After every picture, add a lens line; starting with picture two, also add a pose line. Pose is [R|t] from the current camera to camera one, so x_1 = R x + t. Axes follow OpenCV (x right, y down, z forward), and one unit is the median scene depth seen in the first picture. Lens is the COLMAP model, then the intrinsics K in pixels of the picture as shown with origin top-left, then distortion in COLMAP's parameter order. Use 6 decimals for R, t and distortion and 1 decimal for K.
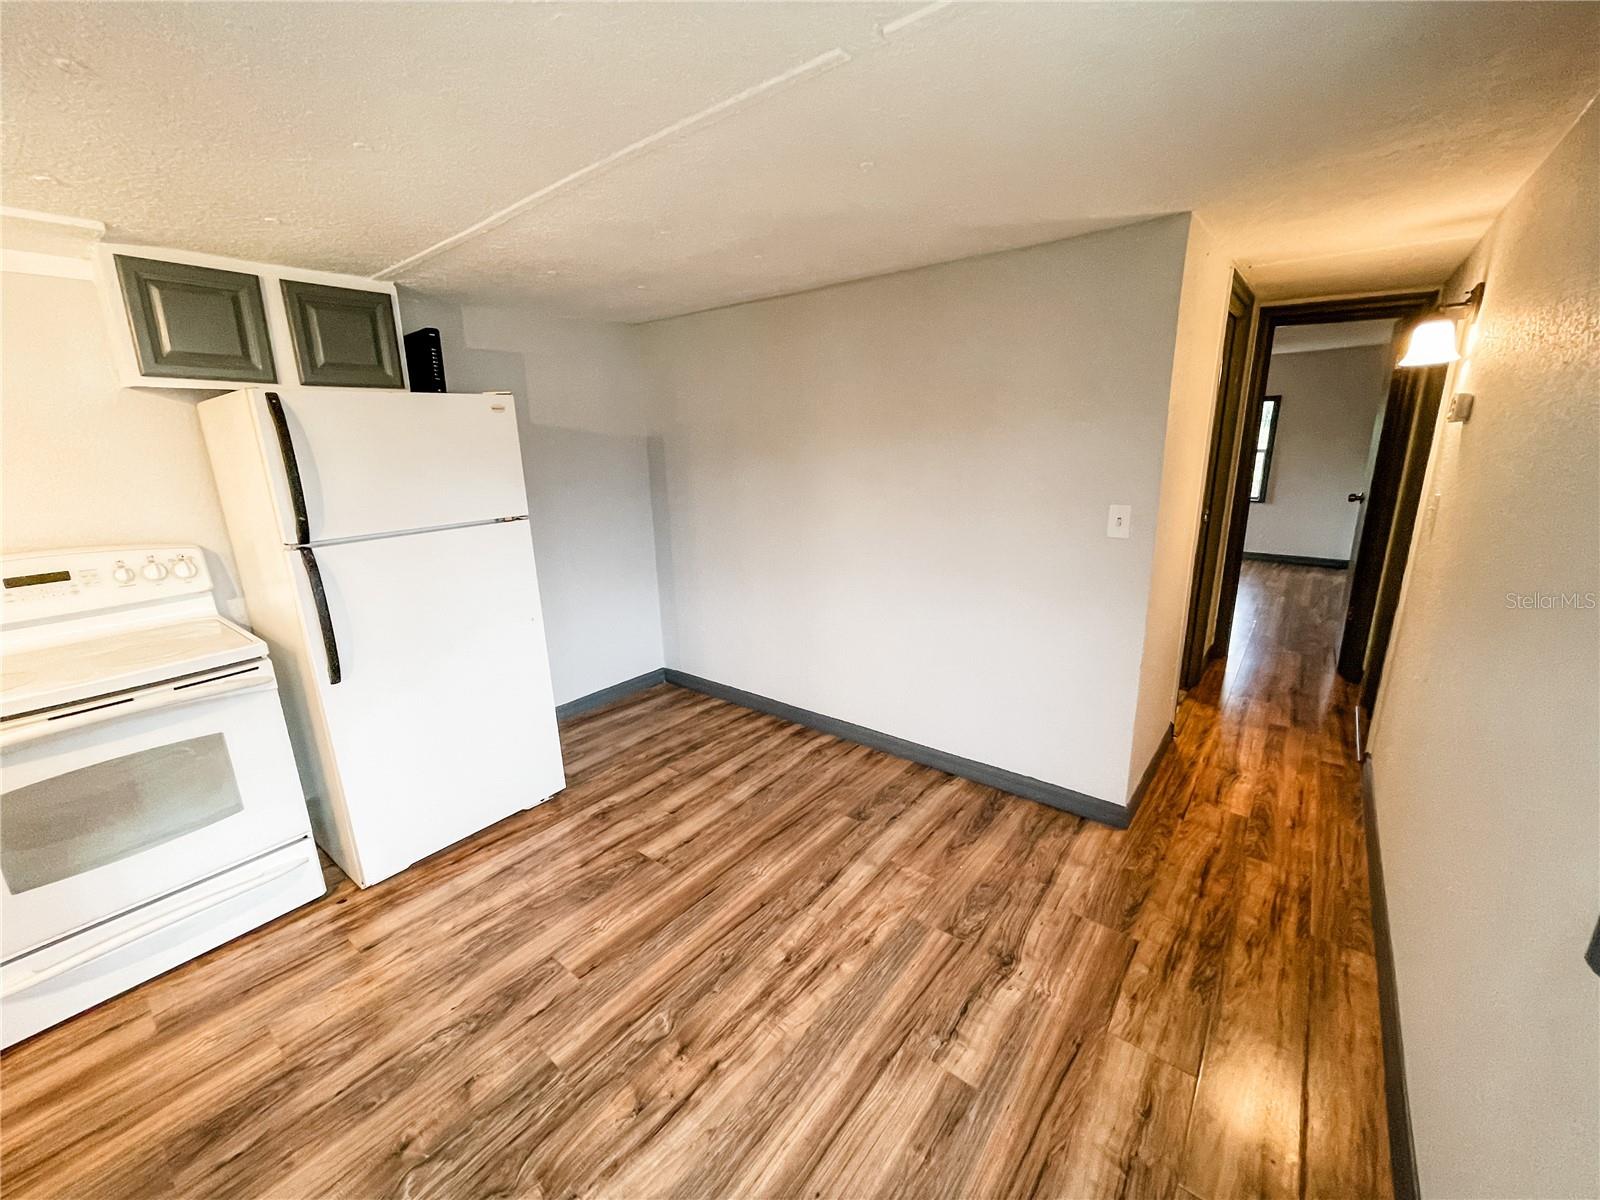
lens RADIAL K [[649.6, 0, 793.7], [0, 649.6, 599.7], [0, 0, 1]] dist [-0.000923, 0.003485]
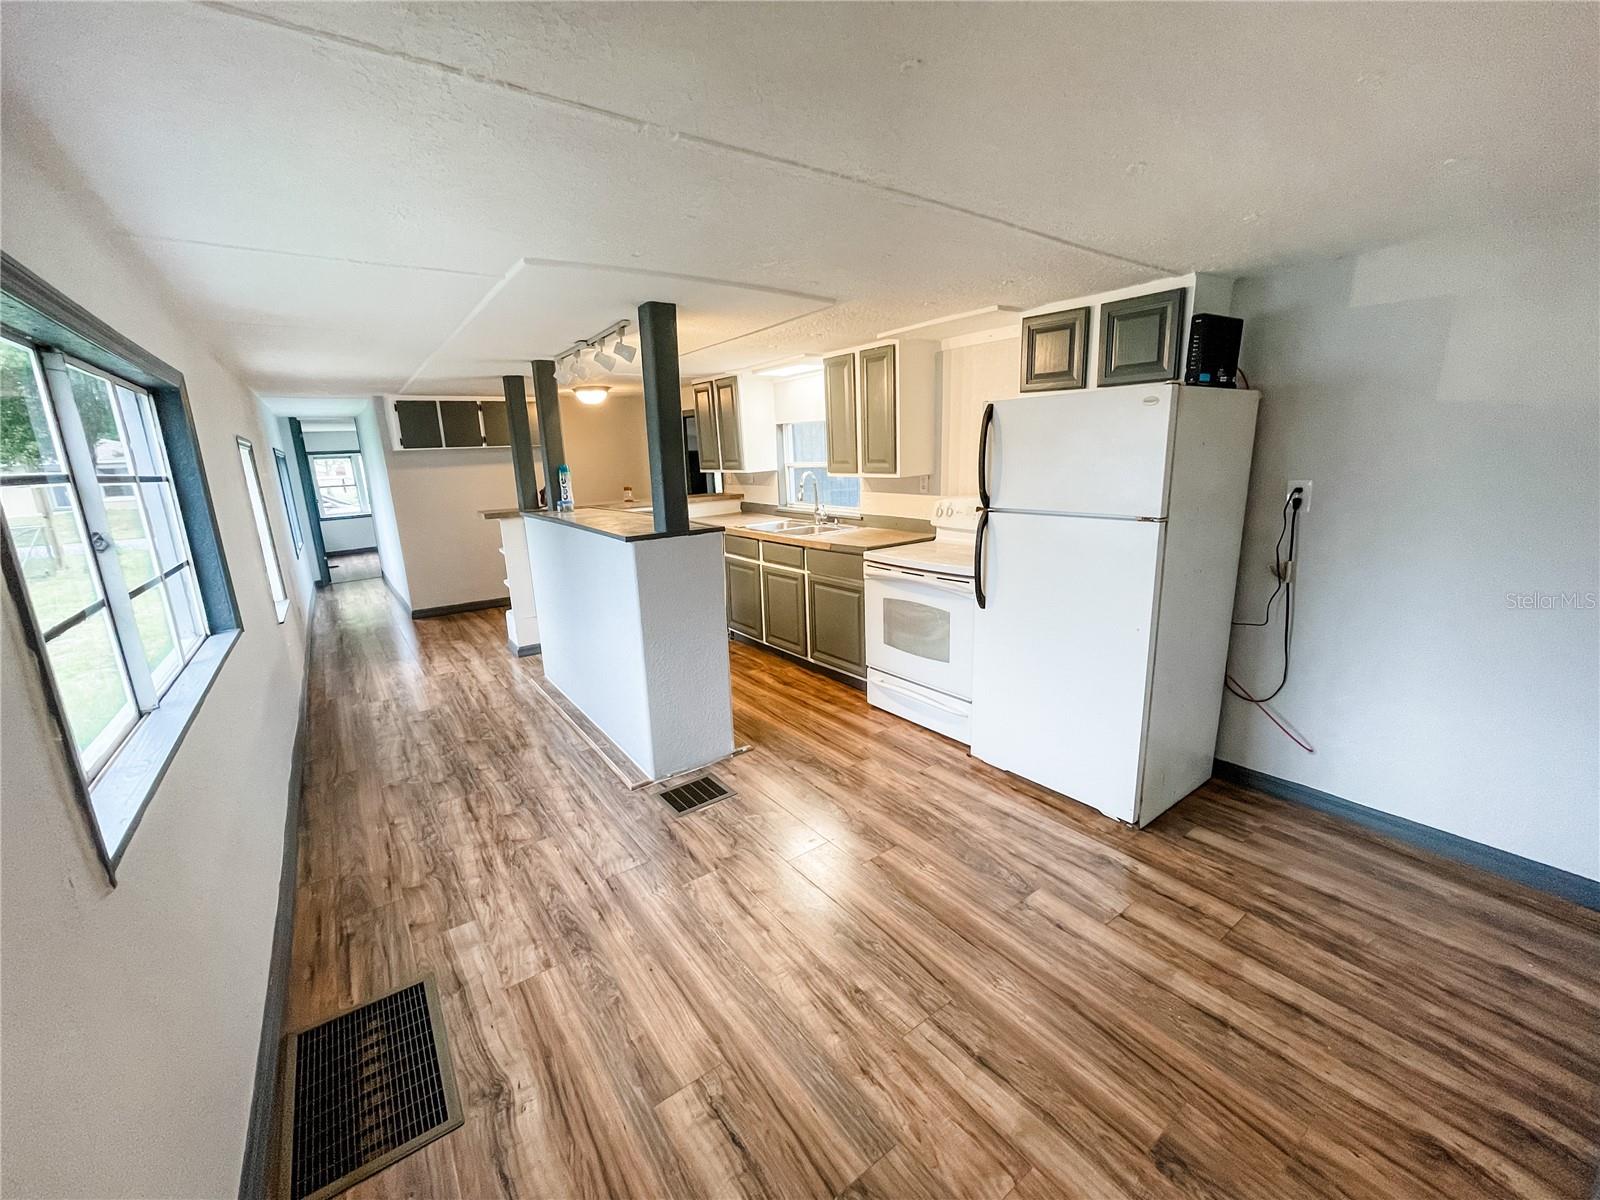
lens RADIAL K [[649.6, 0, 793.7], [0, 649.6, 599.7], [0, 0, 1]] dist [-0.000923, 0.003485]
pose [[-0.261667, 0.254810, -0.930915, 0.661003], [-0.203488, 0.928275, 0.311285, -0.227080], [0.943463, 0.270883, -0.191048, 0.814661]]
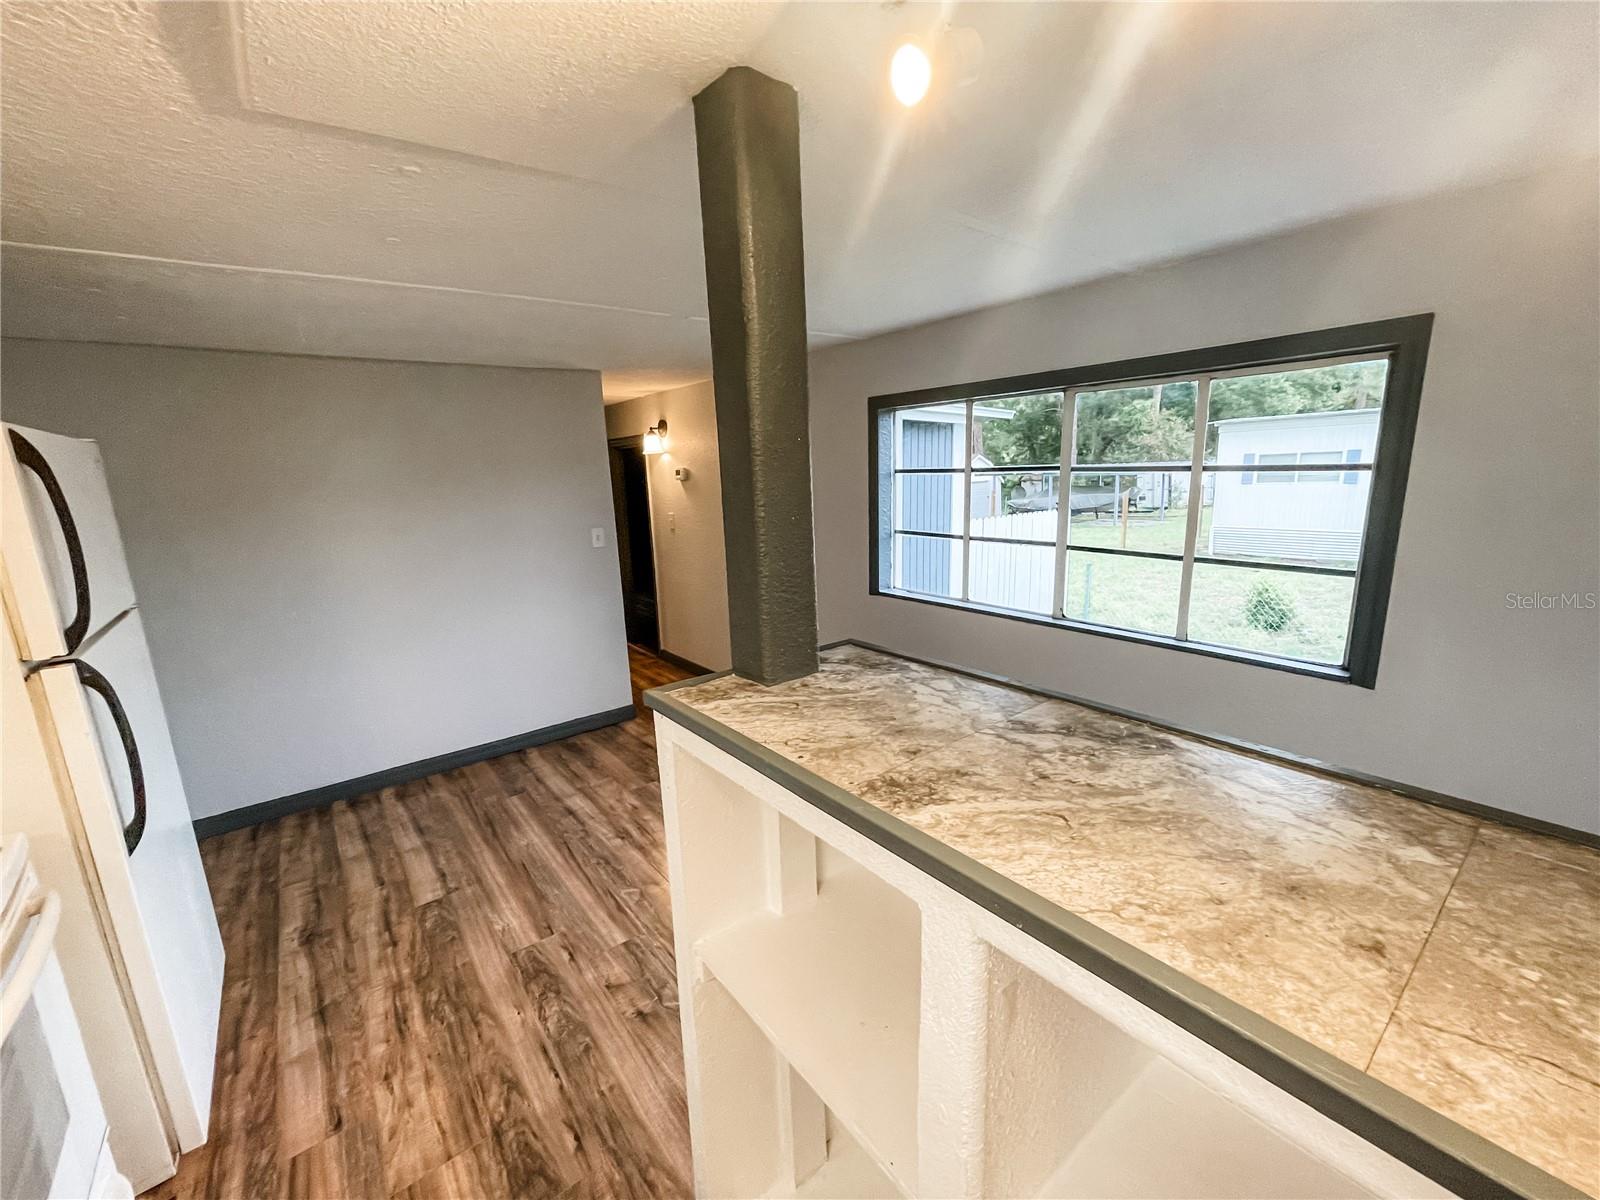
lens RADIAL K [[646.9, 0, 778.4], [0, 646.9, 603.9], [0, 0, 1]] dist [0.000671, -0.000060]
pose [[0.244141, -0.172738, 0.954231, -1.055475], [0.276959, 0.955442, 0.102098, 0.002703], [-0.929349, 0.239356, 0.281104, 0.125209]]
